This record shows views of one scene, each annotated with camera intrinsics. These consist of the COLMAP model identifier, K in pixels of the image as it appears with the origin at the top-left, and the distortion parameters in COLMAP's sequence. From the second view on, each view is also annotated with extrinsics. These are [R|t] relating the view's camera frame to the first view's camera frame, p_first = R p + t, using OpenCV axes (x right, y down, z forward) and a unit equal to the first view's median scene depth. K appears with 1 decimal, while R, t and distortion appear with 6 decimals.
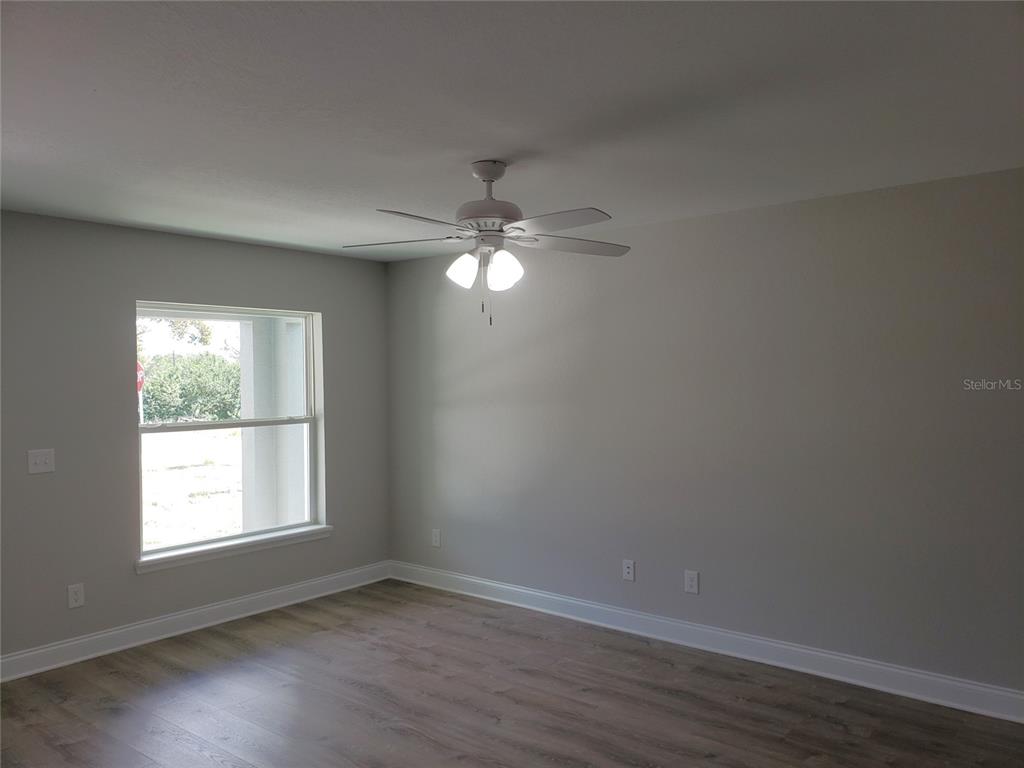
lens RADIAL K [[826.2, 0, 506.2], [0, 826.2, 383.1], [0, 0, 1]] dist [0.006294, 0.038350]
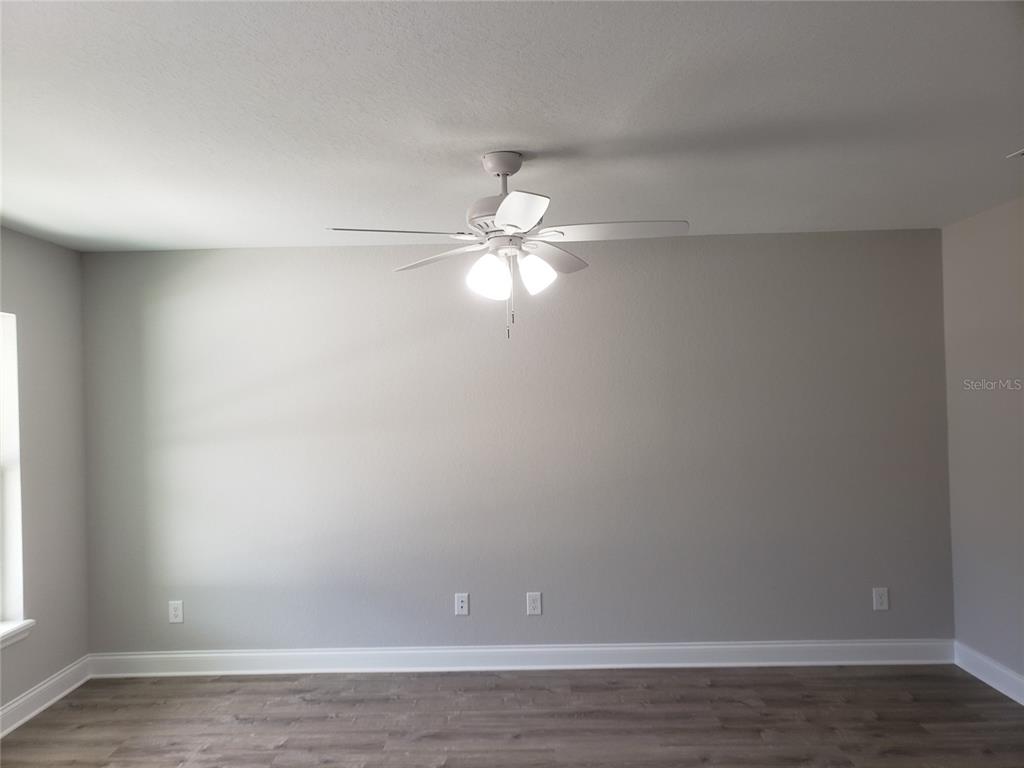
lens RADIAL K [[826.2, 0, 506.2], [0, 826.2, 383.1], [0, 0, 1]] dist [0.006294, 0.038350]
pose [[0.774201, 0.001727, 0.632937, -0.452550], [0.021611, 0.999341, -0.029162, 0.003181], [-0.632570, 0.036256, 0.773654, 0.253687]]
